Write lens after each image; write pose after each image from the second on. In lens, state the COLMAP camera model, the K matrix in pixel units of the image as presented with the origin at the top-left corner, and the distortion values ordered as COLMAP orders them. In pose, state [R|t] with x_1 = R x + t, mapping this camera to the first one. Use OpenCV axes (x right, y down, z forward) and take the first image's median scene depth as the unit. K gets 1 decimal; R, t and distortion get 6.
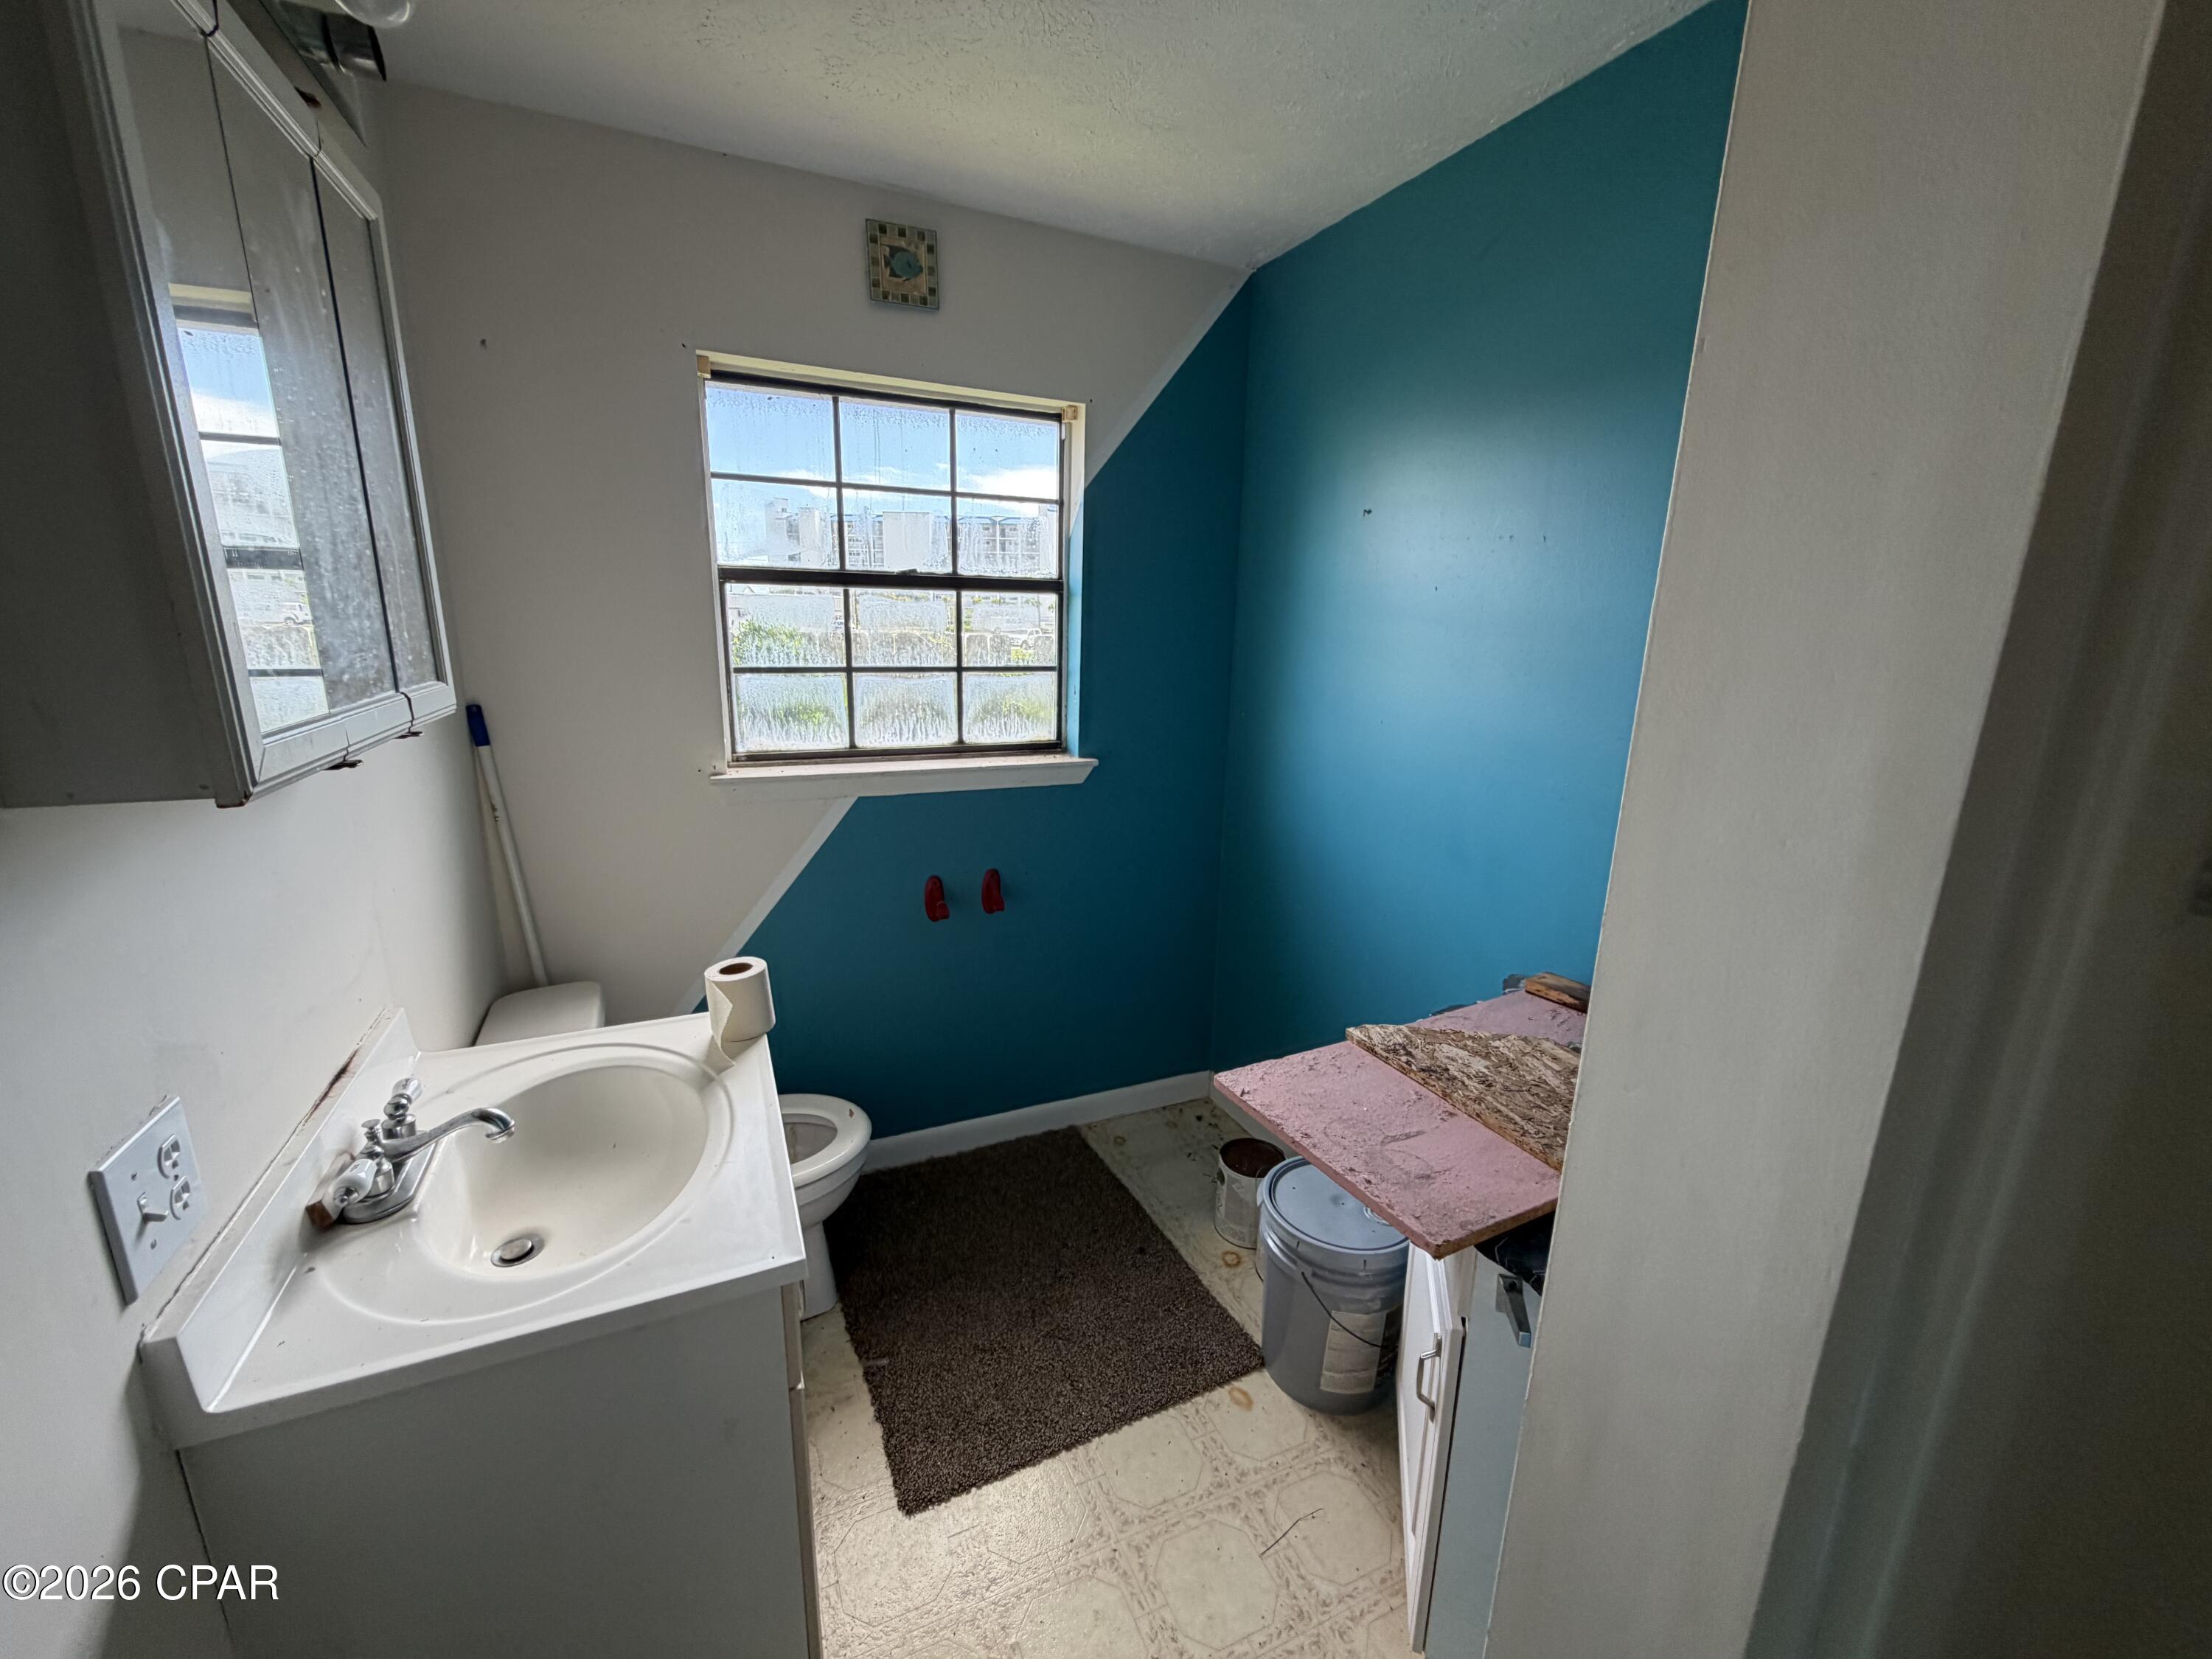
lens RADIAL K [[876.0, 0, 1105.0], [0, 876.0, 822.8], [0, 0, 1]] dist [-0.000428, -0.000117]
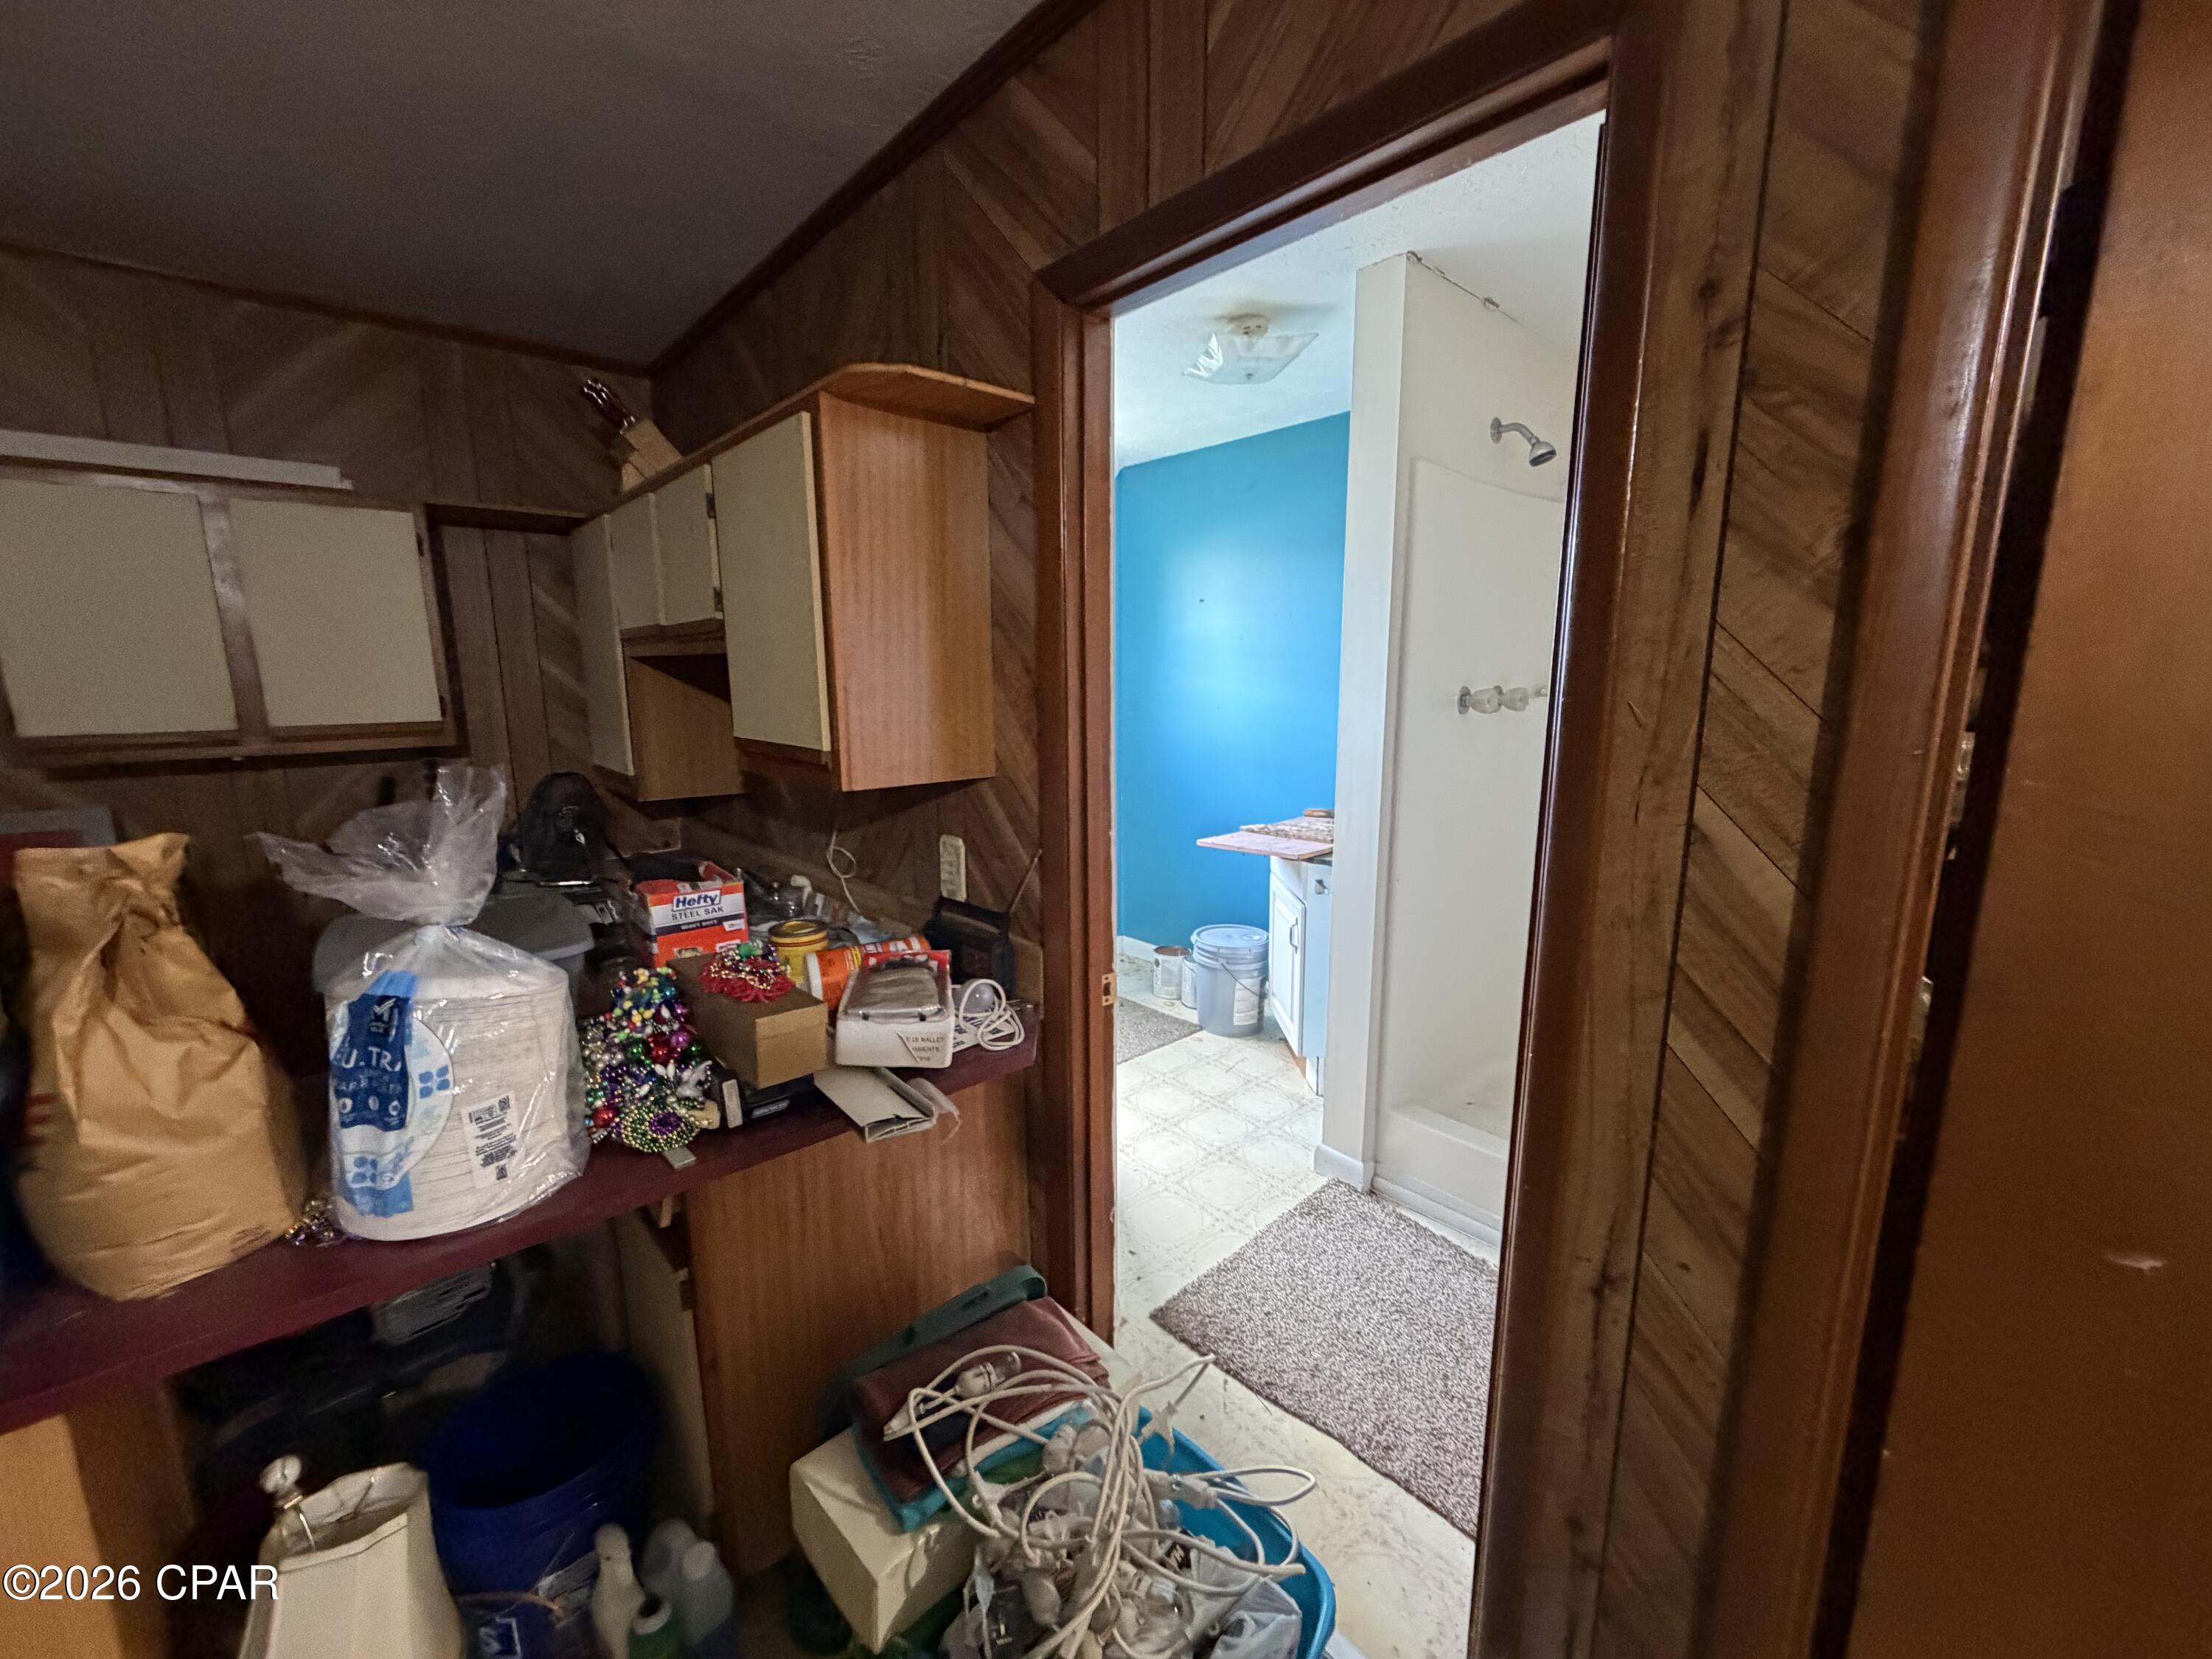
lens RADIAL K [[876.0, 0, 1103.0], [0, 876.0, 820.5], [0, 0, 1]] dist [-0.000428, -0.000117]
pose [[0.955371, -0.075203, 0.285675, -0.503429], [0.092870, 0.994482, -0.048787, 0.207360], [-0.280430, 0.073141, 0.957084, -0.768682]]
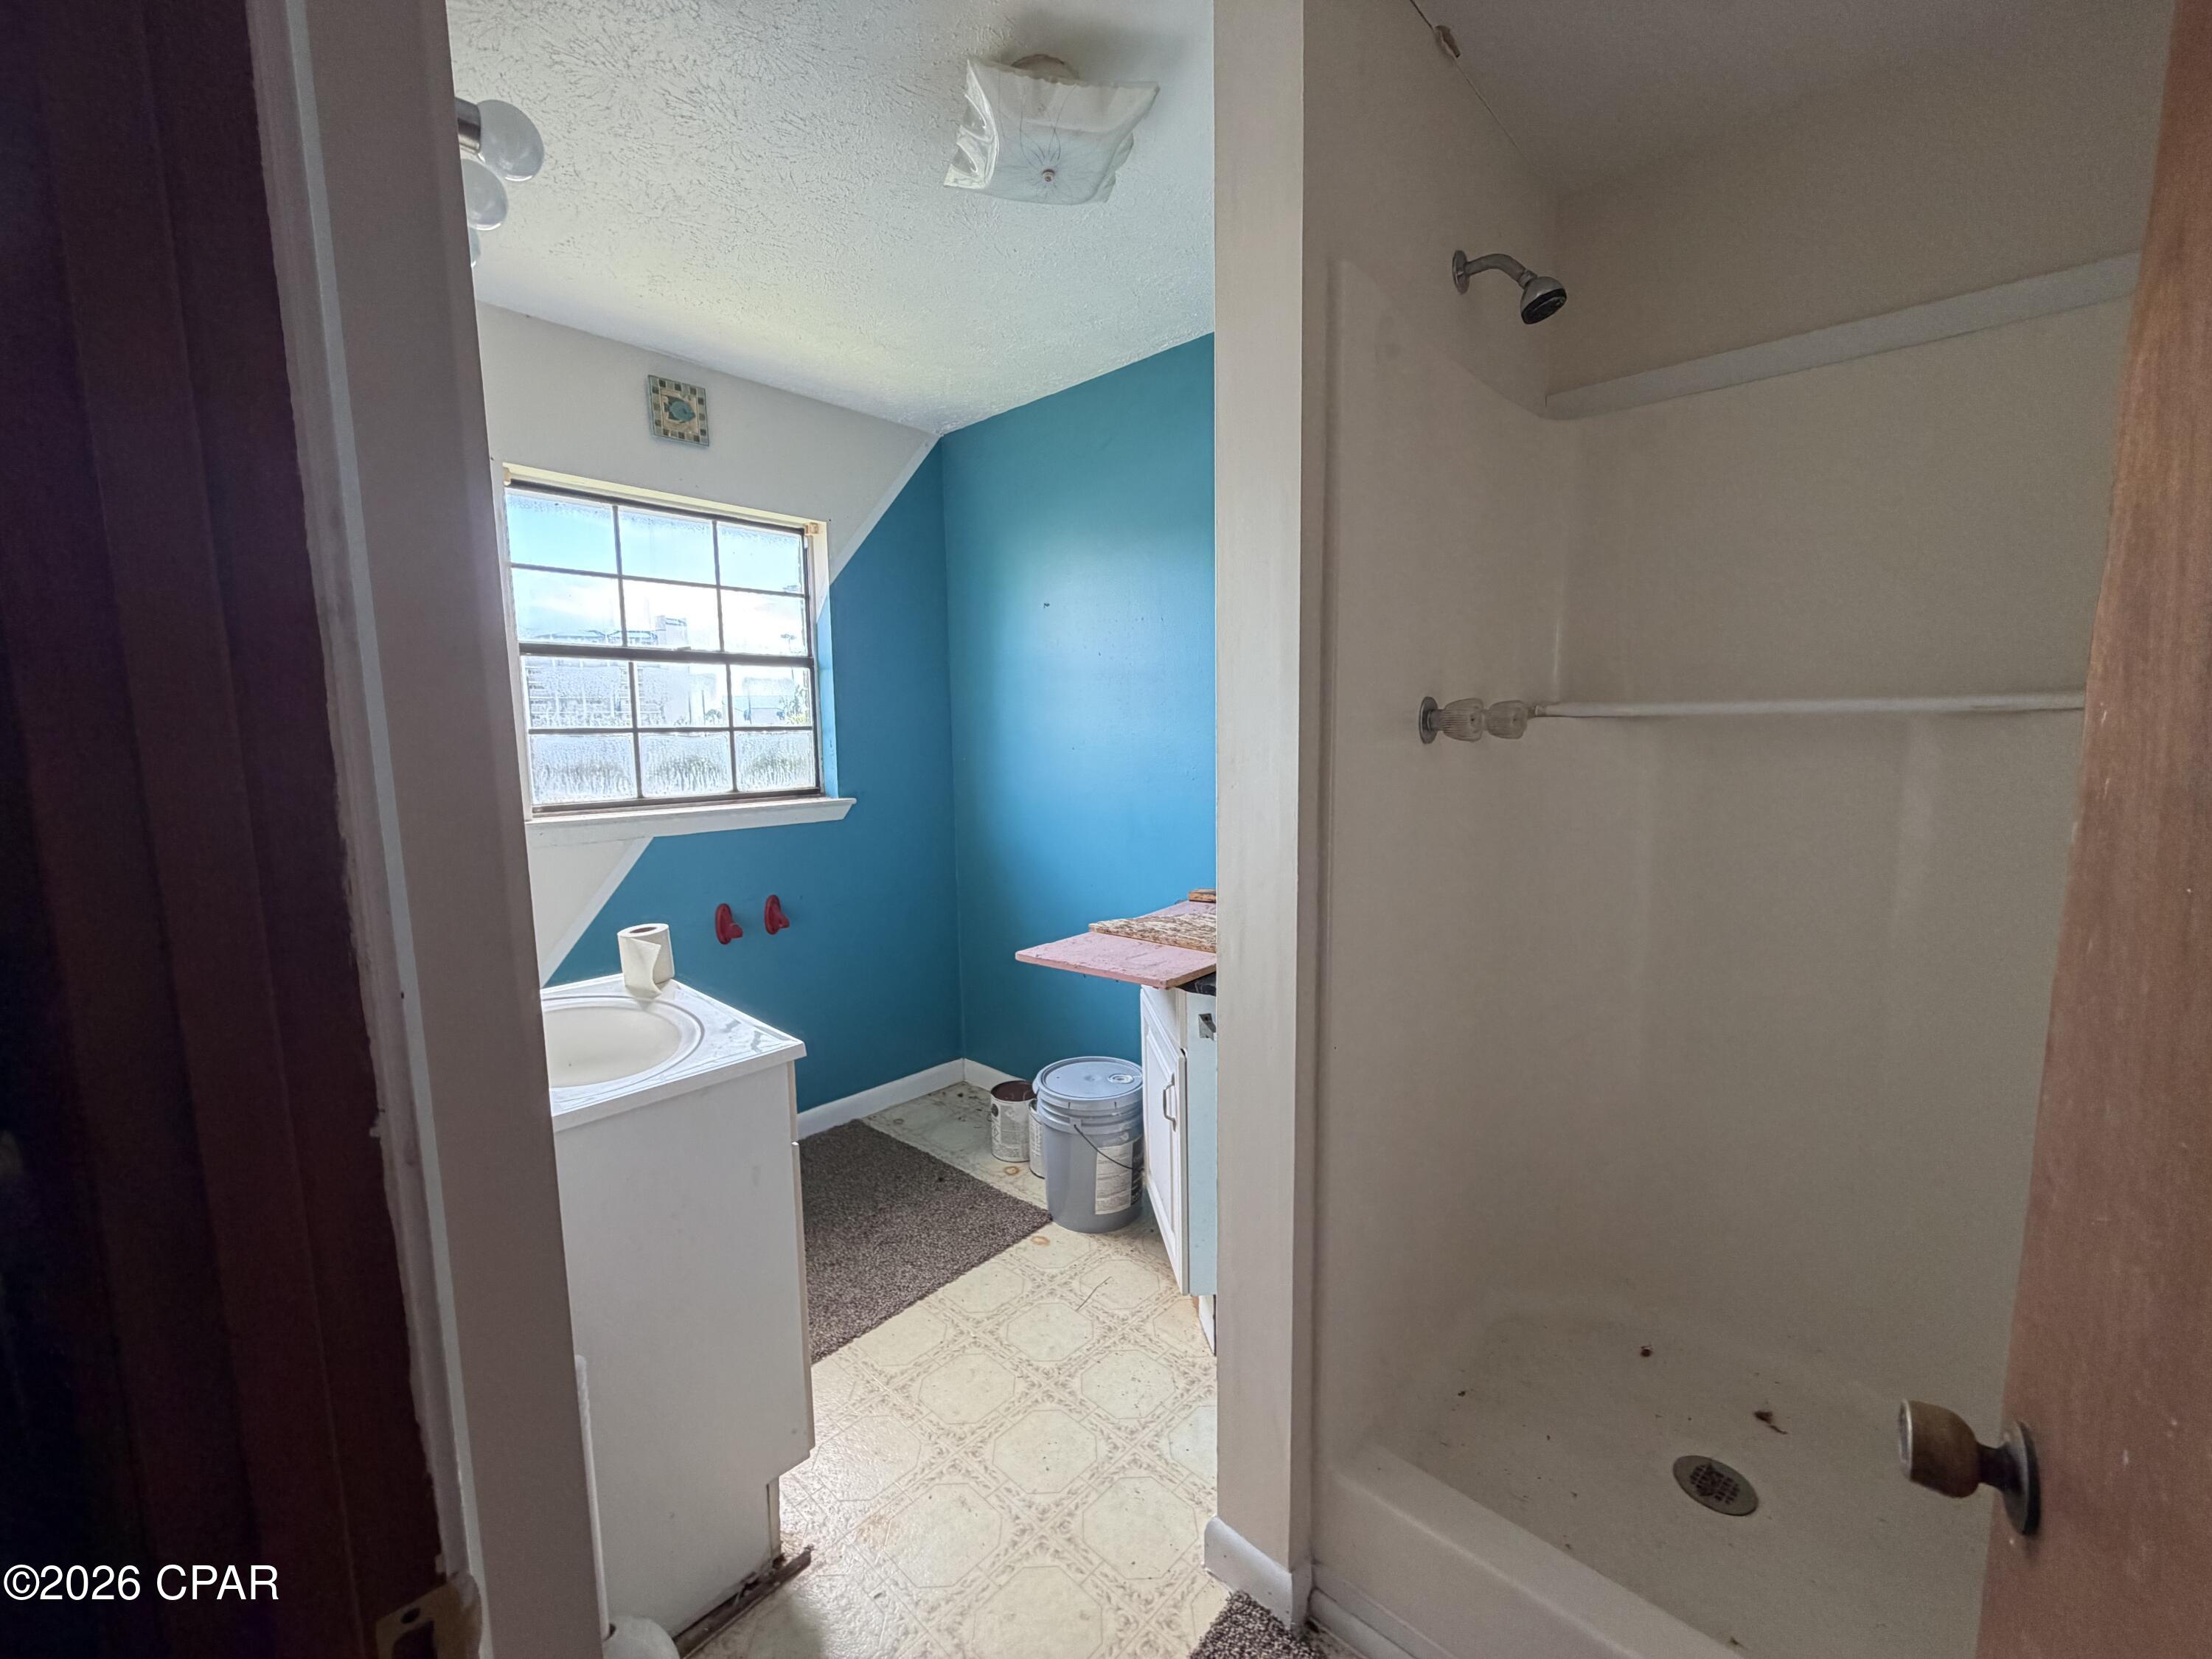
lens RADIAL K [[876.0, 0, 1104.6], [0, 876.0, 825.3], [0, 0, 1]] dist [-0.000428, -0.000117]
pose [[0.921589, -0.078700, 0.380104, -0.184342], [0.123624, 0.987750, -0.095222, 0.148413], [-0.367954, 0.134746, 0.920029, -0.303164]]
